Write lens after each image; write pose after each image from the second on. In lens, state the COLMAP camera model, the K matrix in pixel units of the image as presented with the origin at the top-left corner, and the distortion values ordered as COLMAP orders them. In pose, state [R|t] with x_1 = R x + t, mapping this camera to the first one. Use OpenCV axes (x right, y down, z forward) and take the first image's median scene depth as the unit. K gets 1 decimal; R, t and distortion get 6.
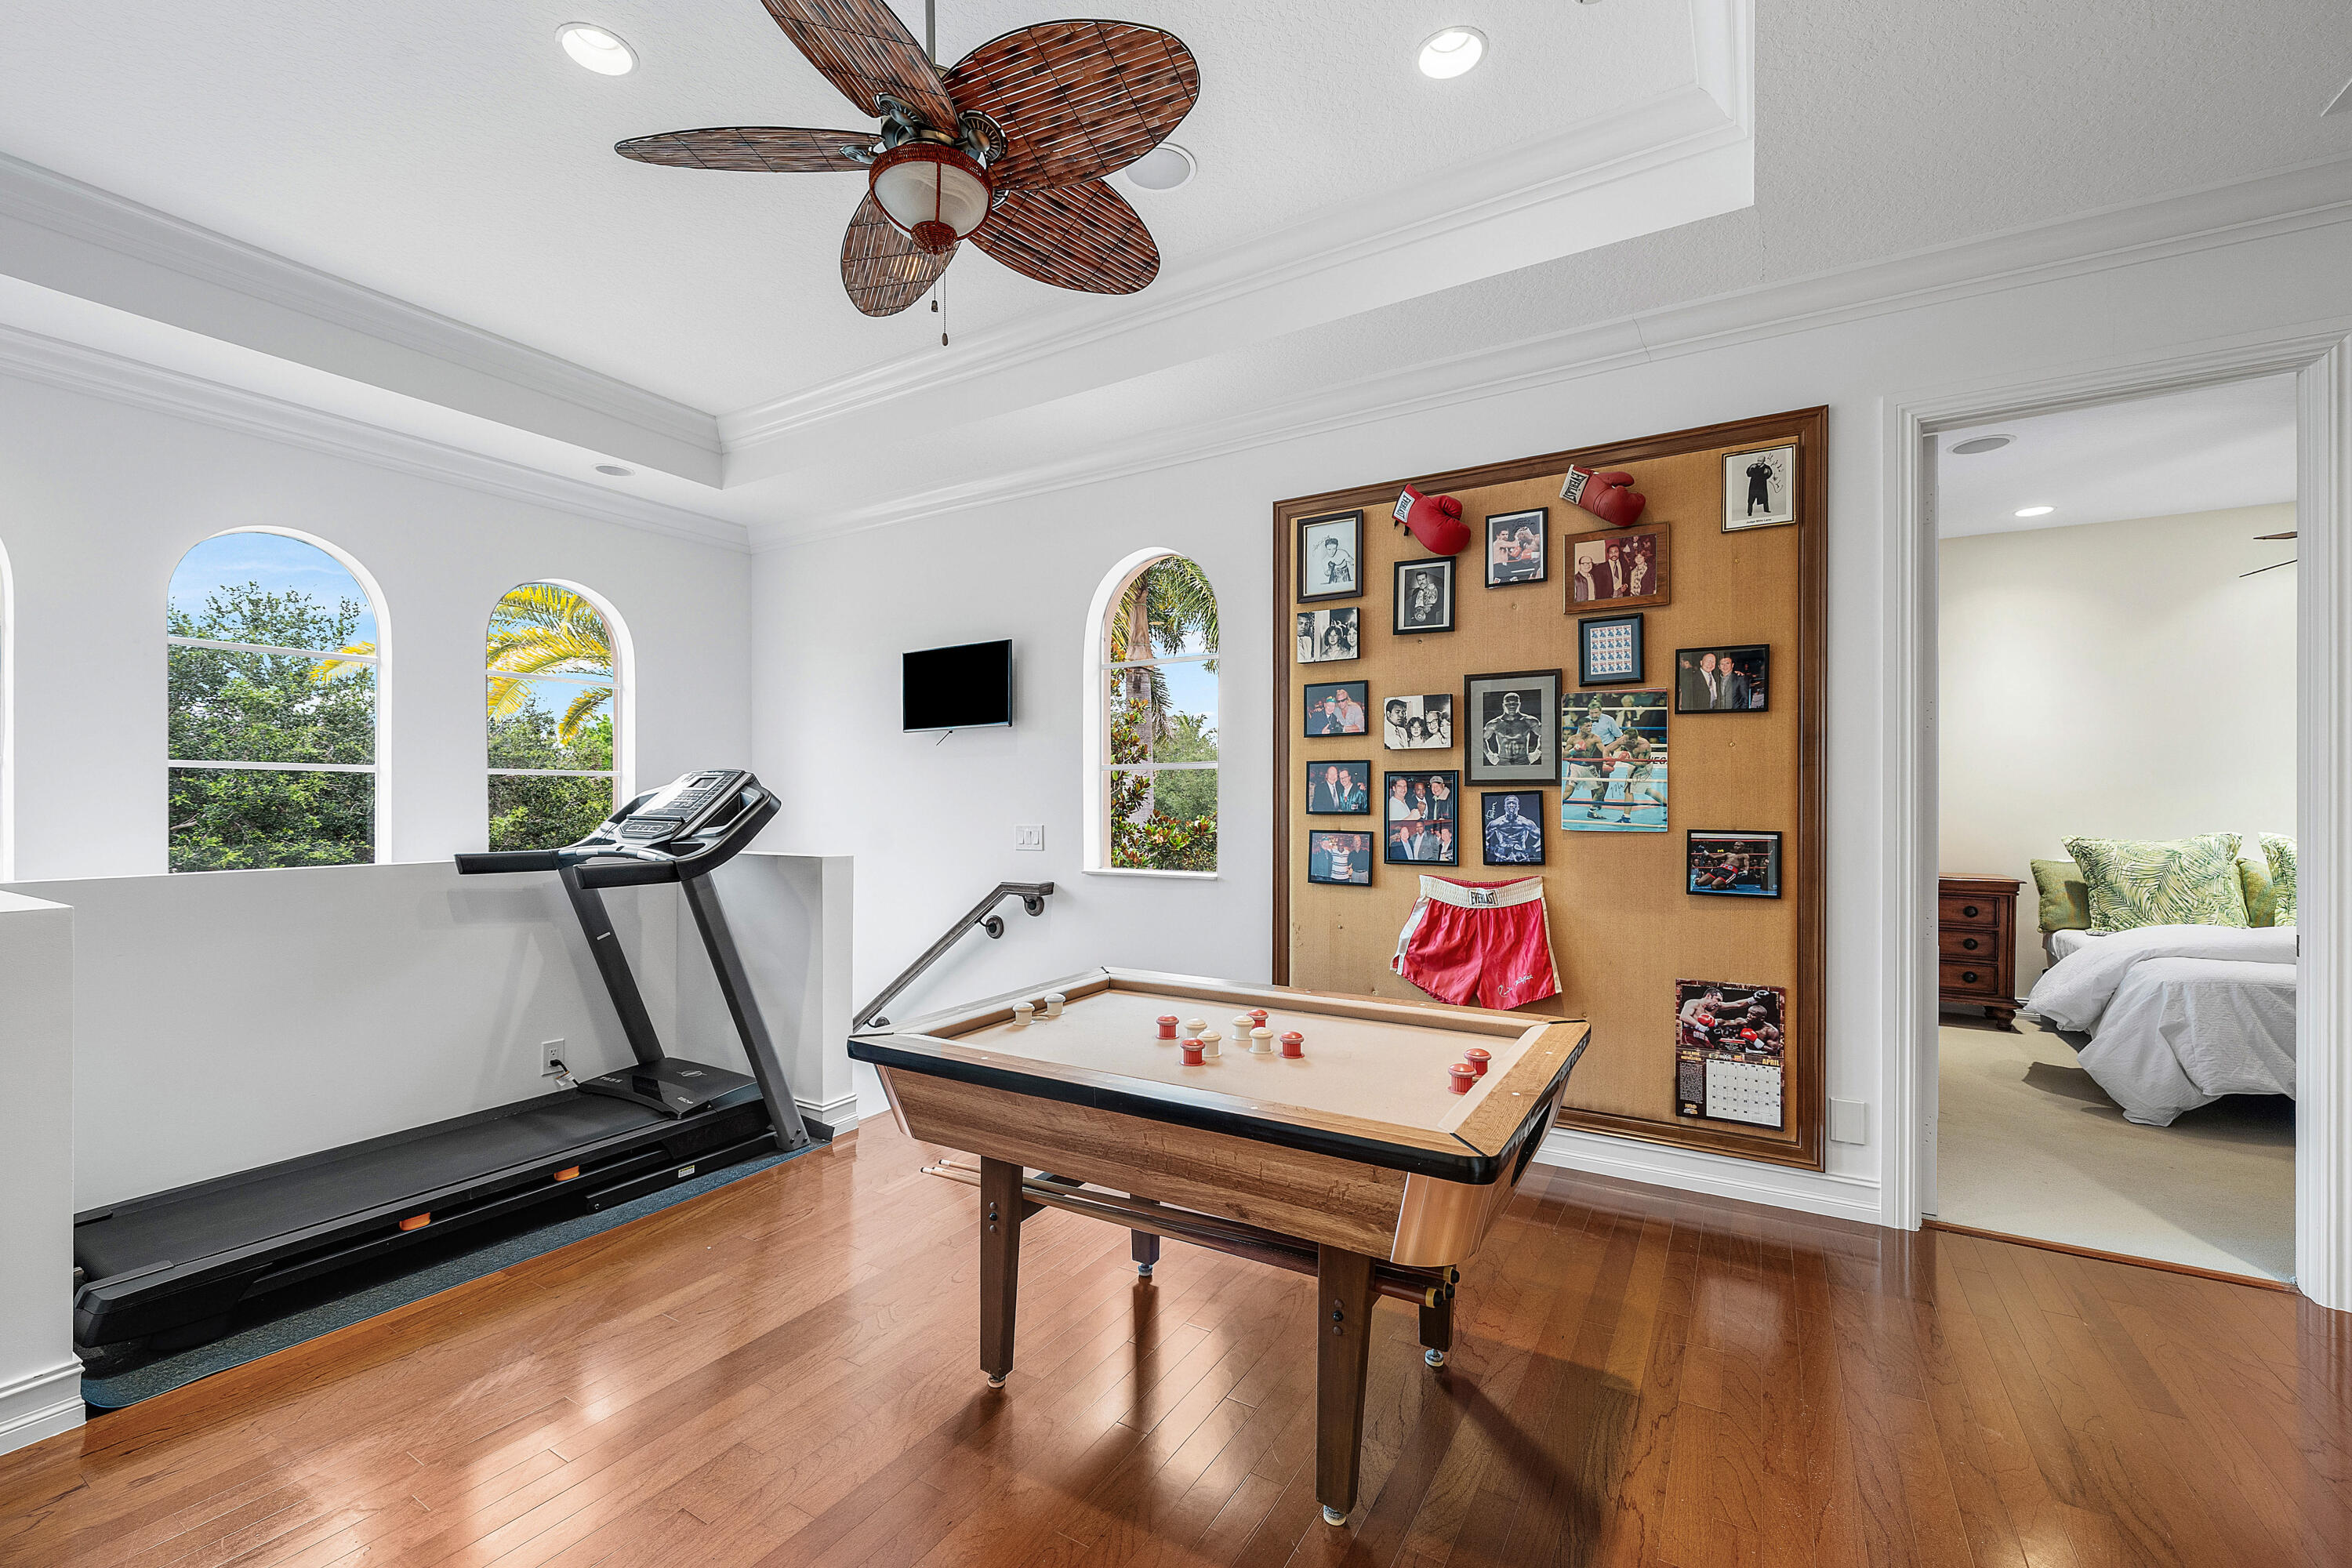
lens RADIAL K [[986.2, 0, 1166.3], [0, 986.2, 801.9], [0, 0, 1]] dist [0.002800, -0.000453]
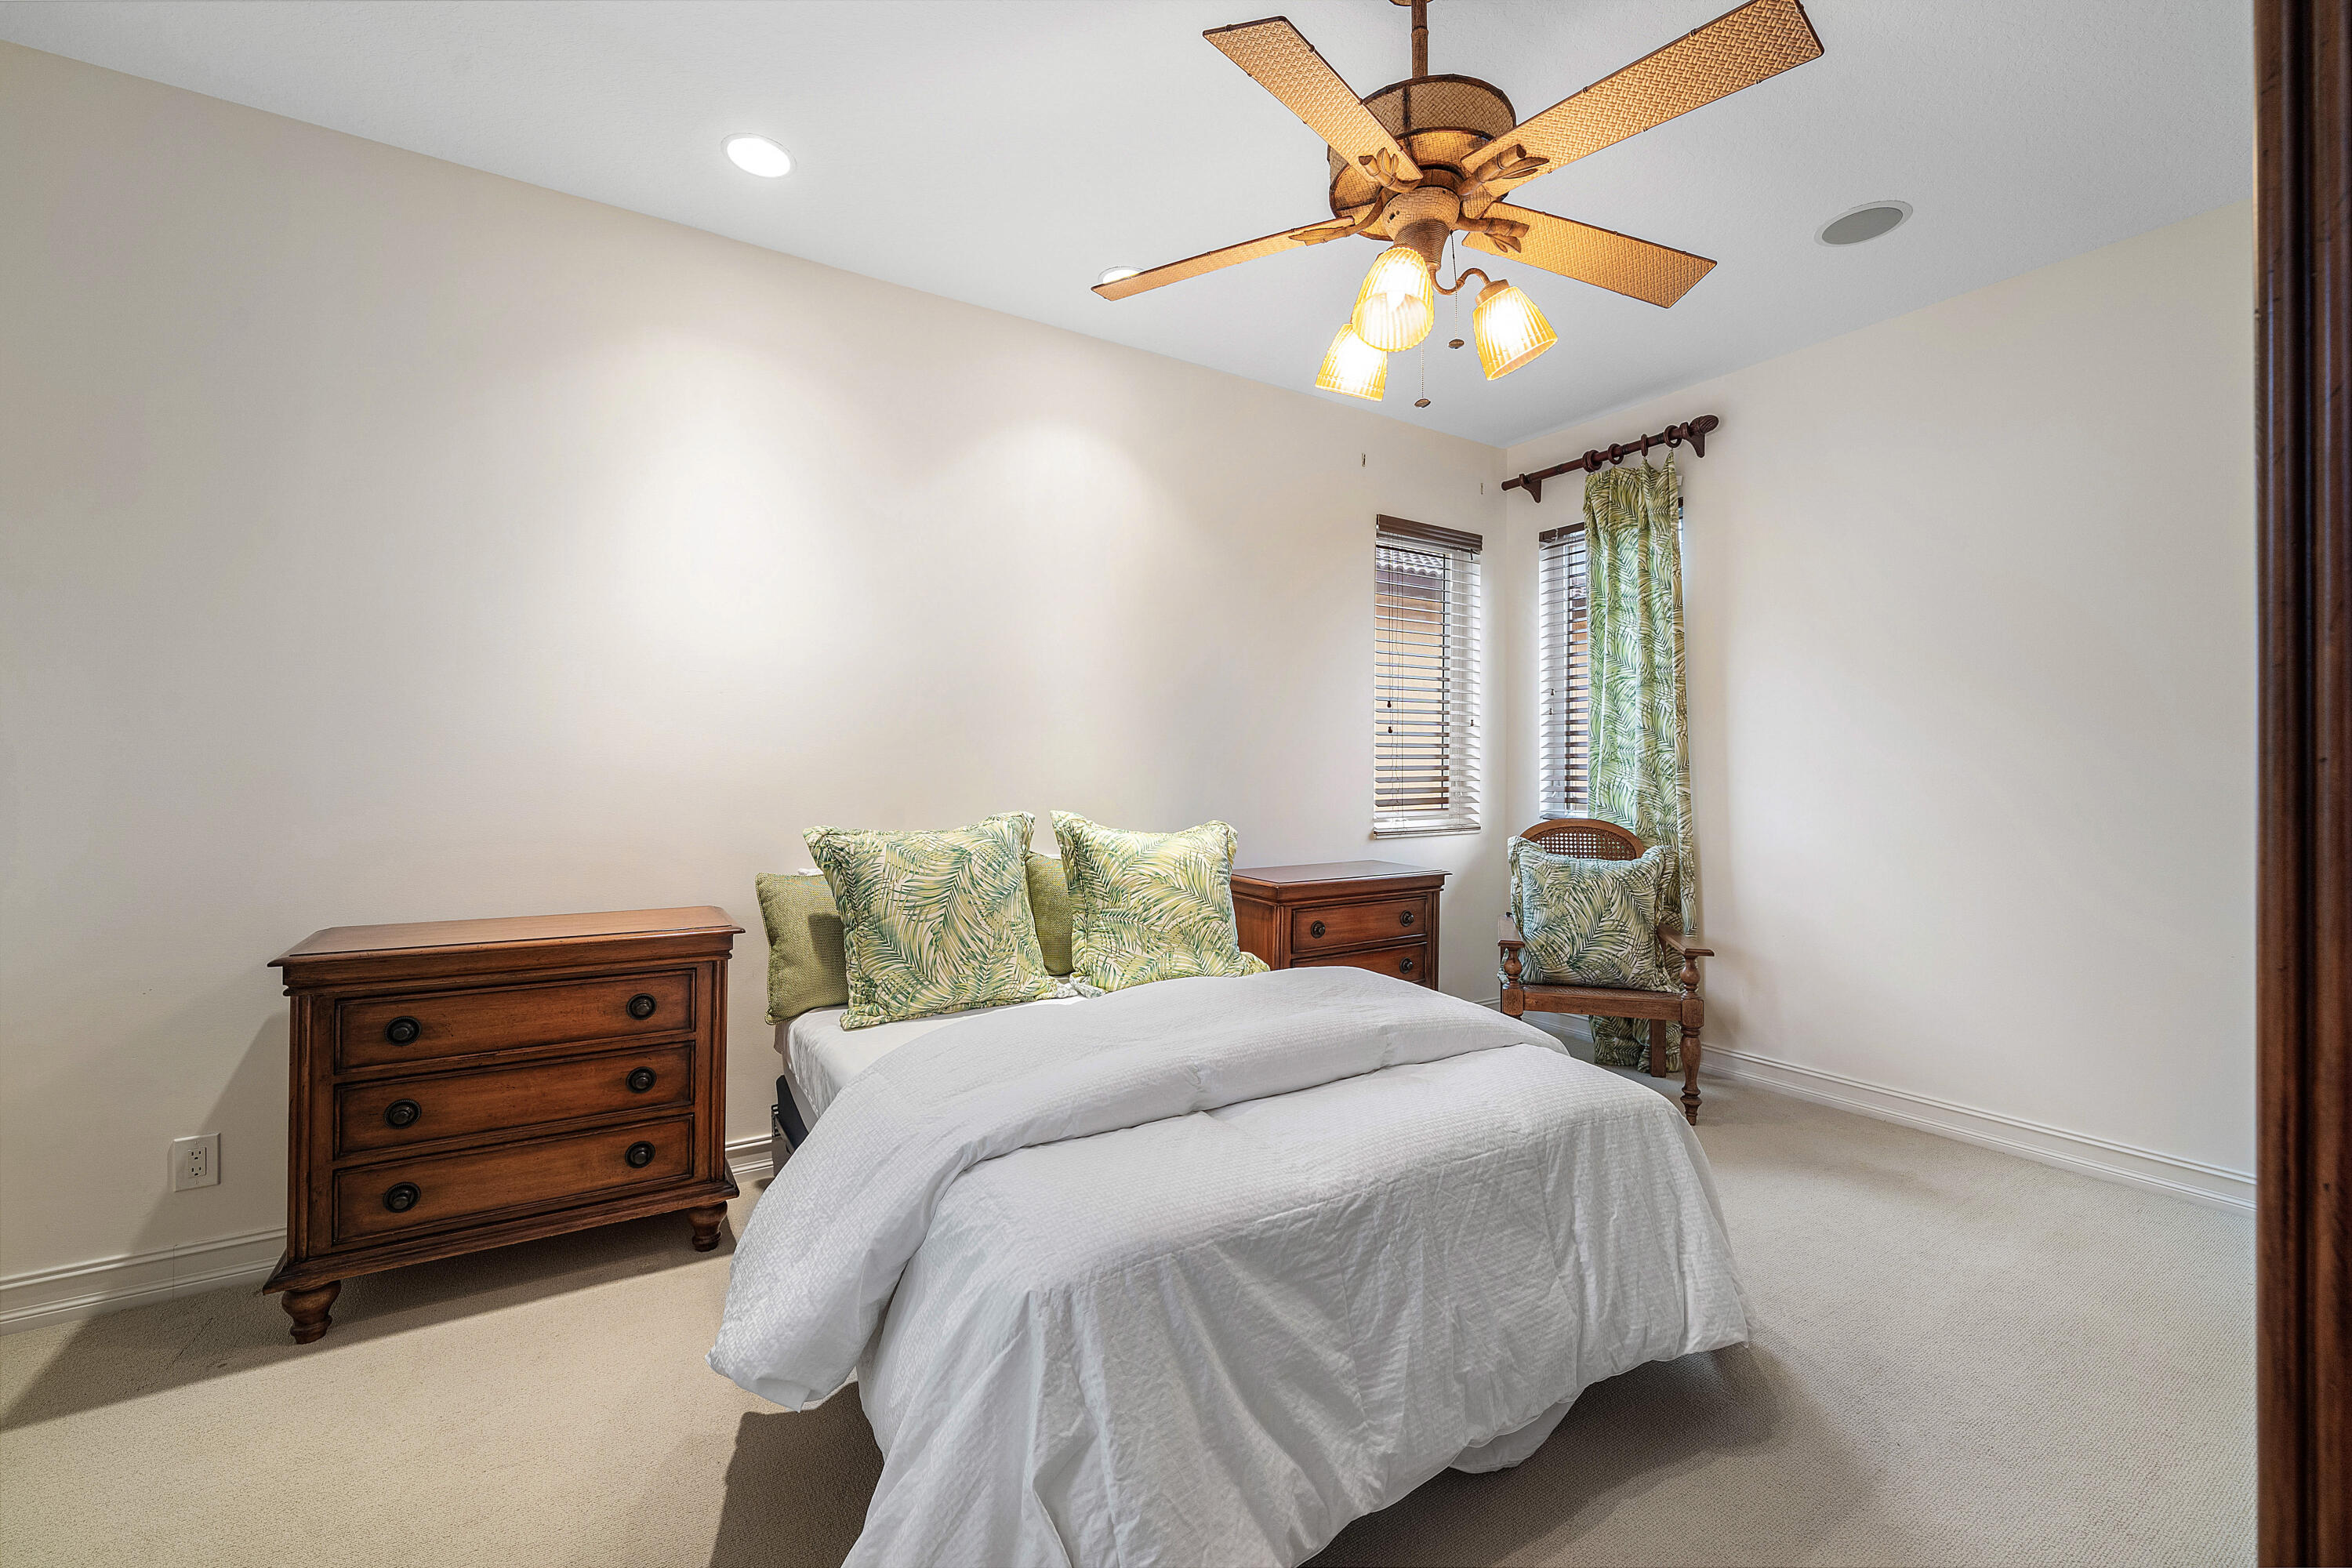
lens RADIAL K [[986.2, 0, 1170.2], [0, 986.2, 775.9], [0, 0, 1]] dist [0.002800, -0.000453]
pose [[0.471011, -0.006371, 0.882104, 0.554383], [-0.000461, 0.999972, 0.007469, 0.003758], [-0.882127, -0.003924, 0.470995, 0.602173]]
